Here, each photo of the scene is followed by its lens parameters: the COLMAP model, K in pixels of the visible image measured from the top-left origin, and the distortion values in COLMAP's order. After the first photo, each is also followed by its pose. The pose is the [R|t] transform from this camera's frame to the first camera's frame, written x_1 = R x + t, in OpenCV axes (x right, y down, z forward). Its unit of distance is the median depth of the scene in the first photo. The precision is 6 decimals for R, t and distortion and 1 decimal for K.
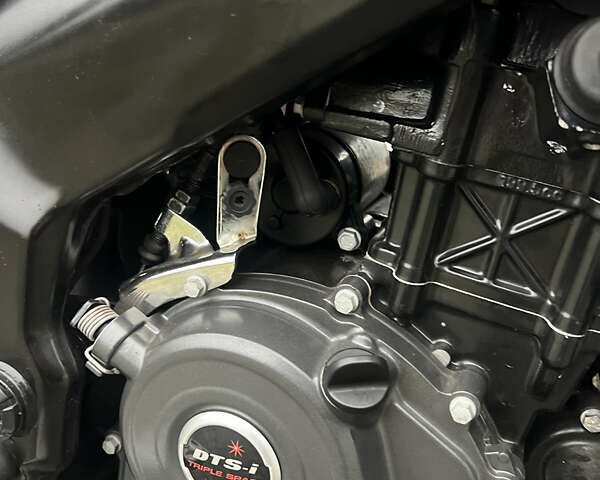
lens RADIAL K [[627.3, 0, 300.0], [0, 627.3, 240.0], [0, 0, 1]] dist [0.002409, -0.009772]
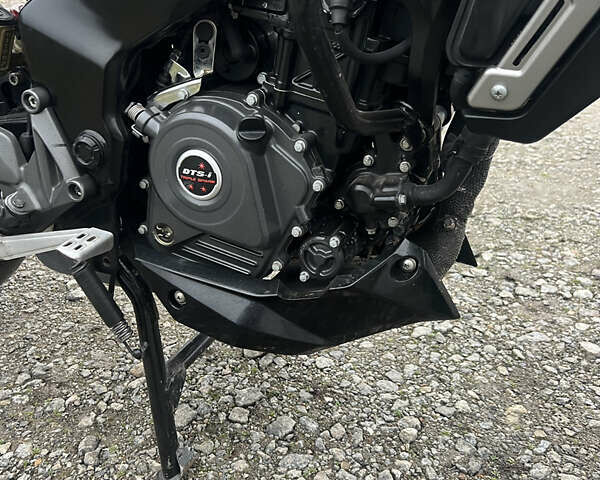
lens RADIAL K [[607.0, 0, 300.0], [0, 607.0, 240.0], [0, 0, 1]] dist [0.180022, -0.643066]
pose [[0.999631, 0.019856, -0.018523, 0.280160], [-0.017275, 0.991310, 0.130411, 0.291009], [0.020952, -0.130043, 0.991287, -1.127557]]
